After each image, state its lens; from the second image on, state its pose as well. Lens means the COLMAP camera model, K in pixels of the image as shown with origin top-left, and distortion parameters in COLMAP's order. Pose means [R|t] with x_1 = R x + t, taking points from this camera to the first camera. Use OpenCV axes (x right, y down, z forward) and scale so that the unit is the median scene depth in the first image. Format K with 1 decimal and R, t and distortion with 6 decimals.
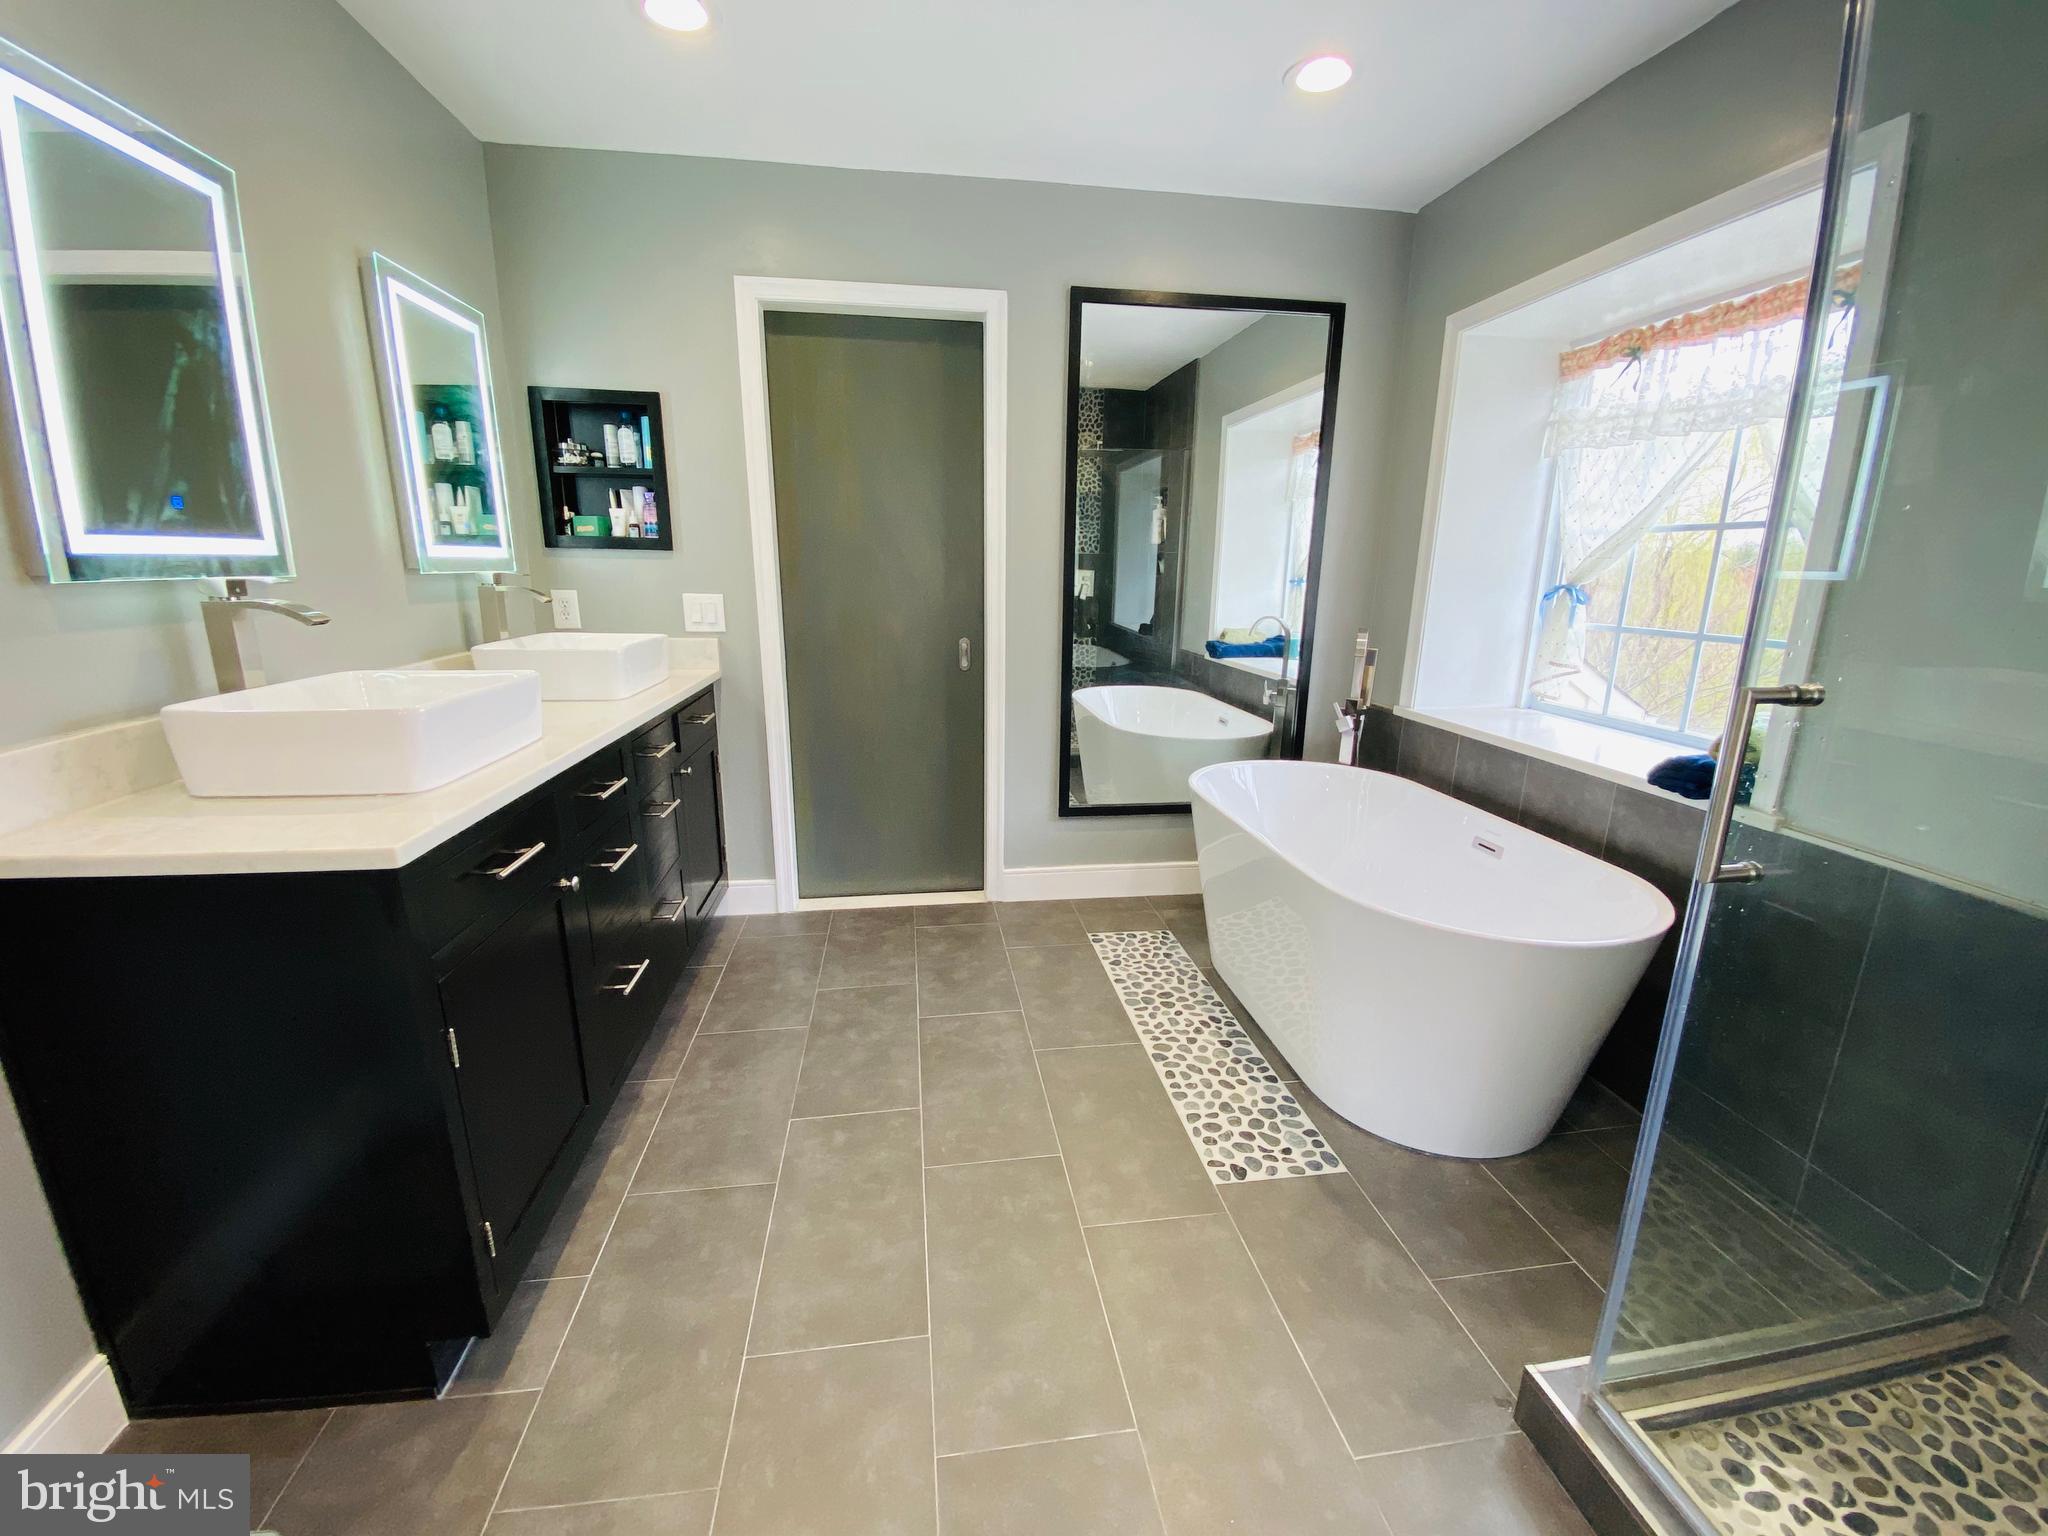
lens RADIAL K [[833.8, 0, 1026.1], [0, 833.8, 765.5], [0, 0, 1]] dist [0.031218, -0.024467]
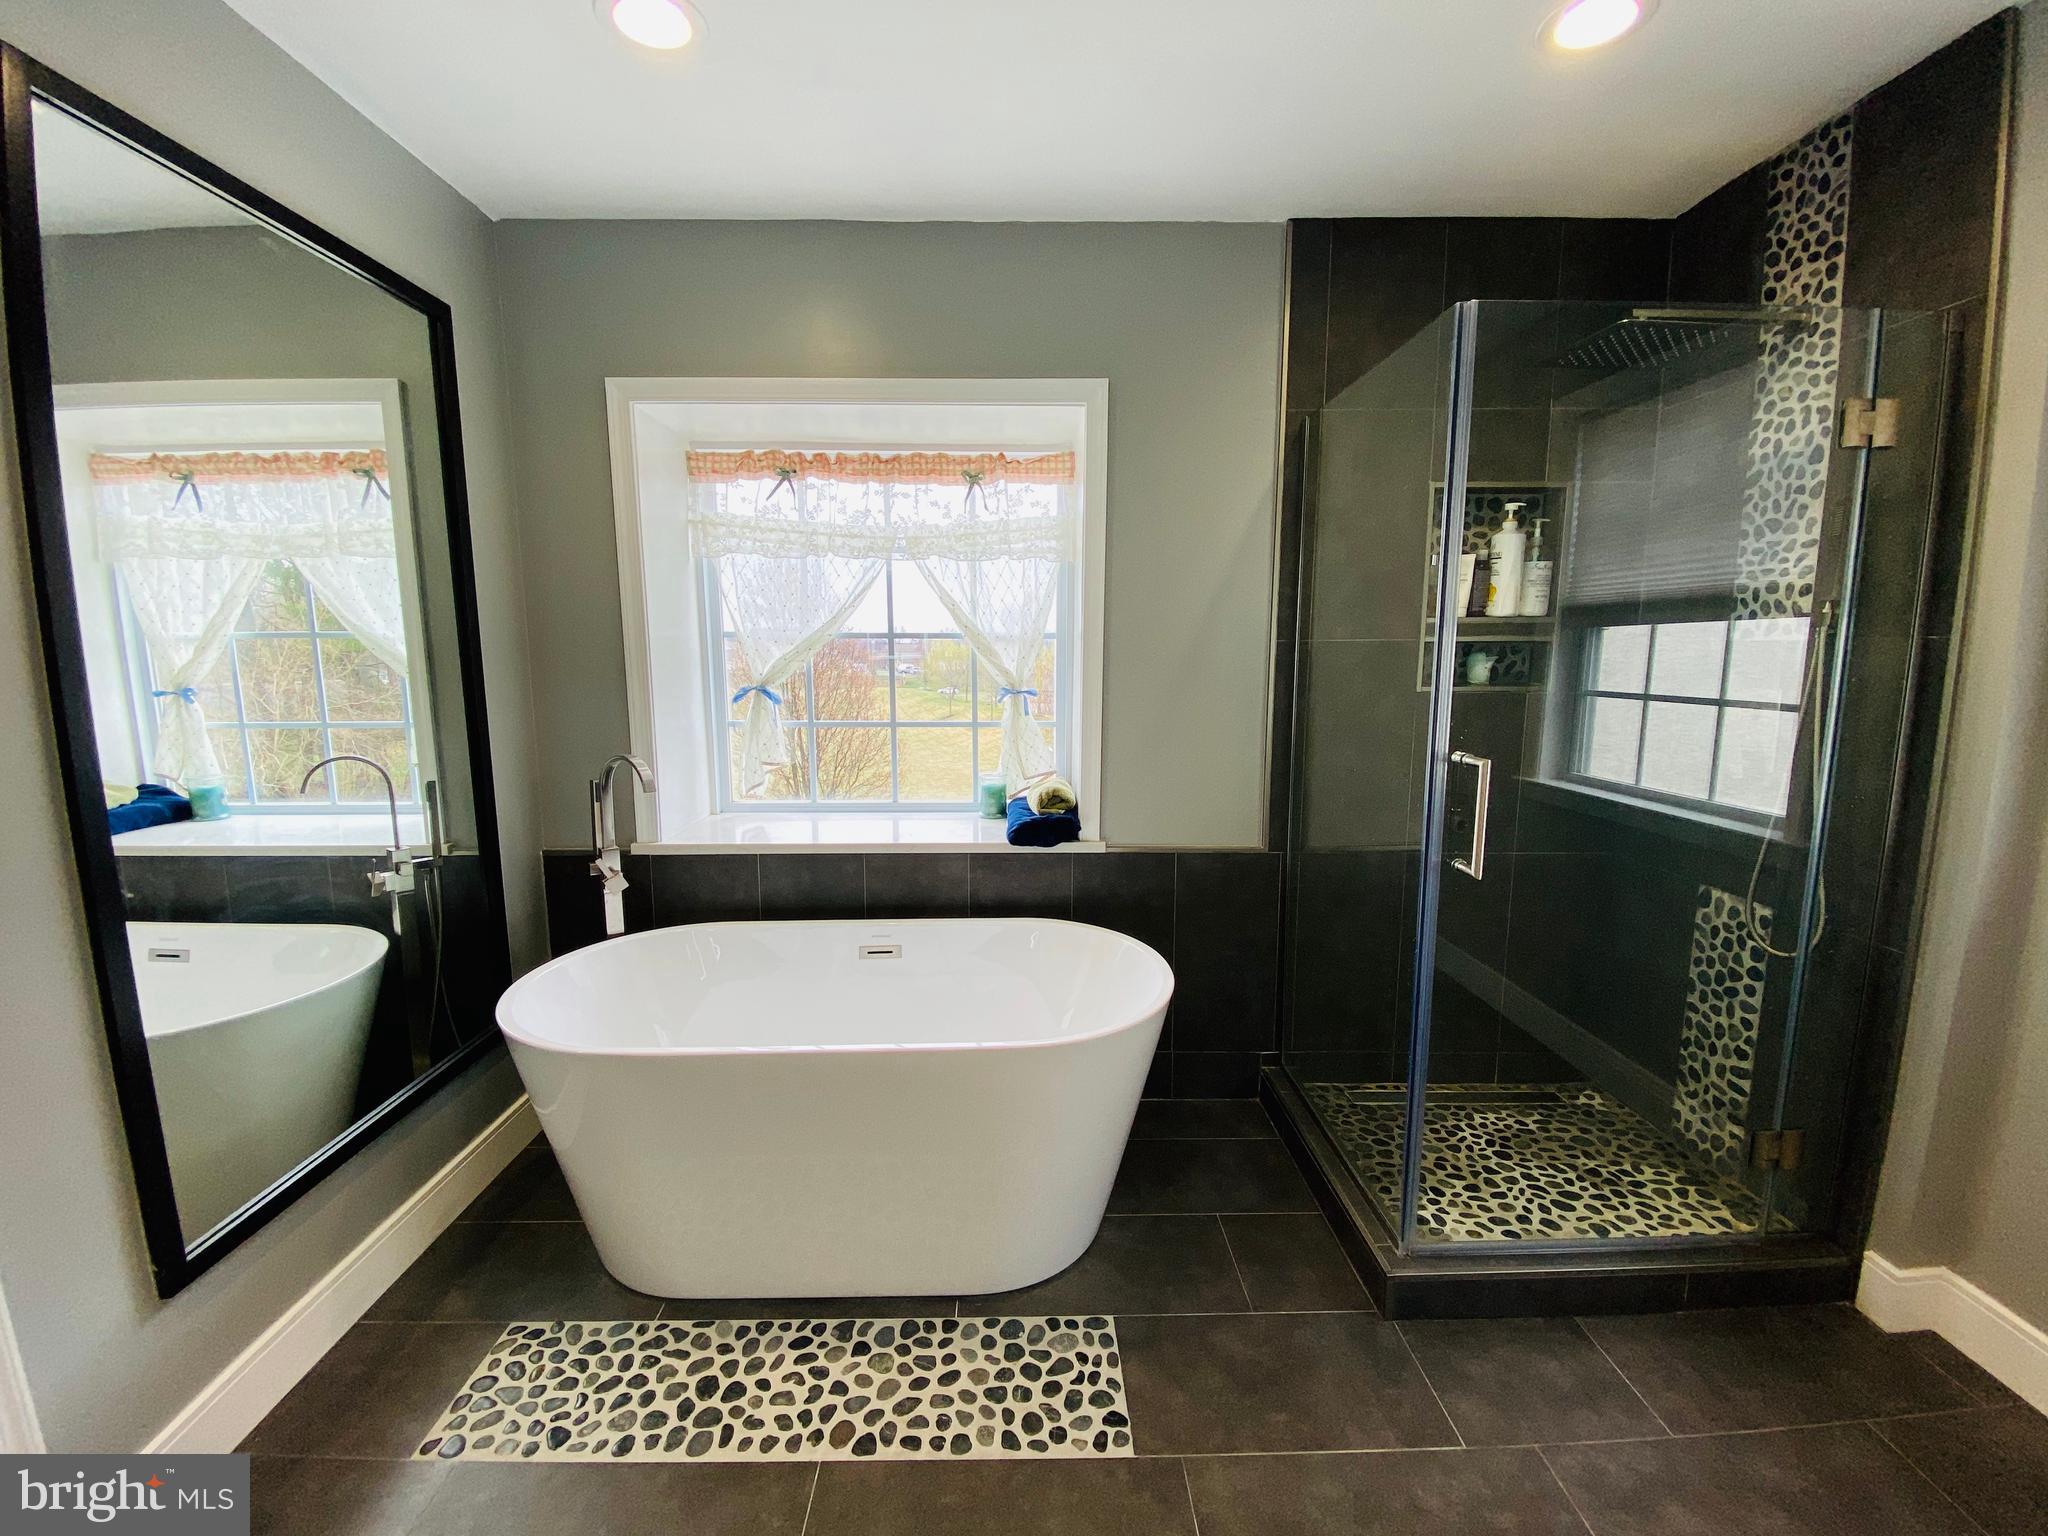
lens RADIAL K [[832.8, 0, 1023.3], [0, 832.8, 768.9], [0, 0, 1]] dist [0.000481, -0.010745]
pose [[0.123365, -0.153847, 0.980363, -0.355175], [0.231344, 0.965148, 0.122348, -0.194445], [-0.965019, 0.211707, 0.154657, 0.649772]]
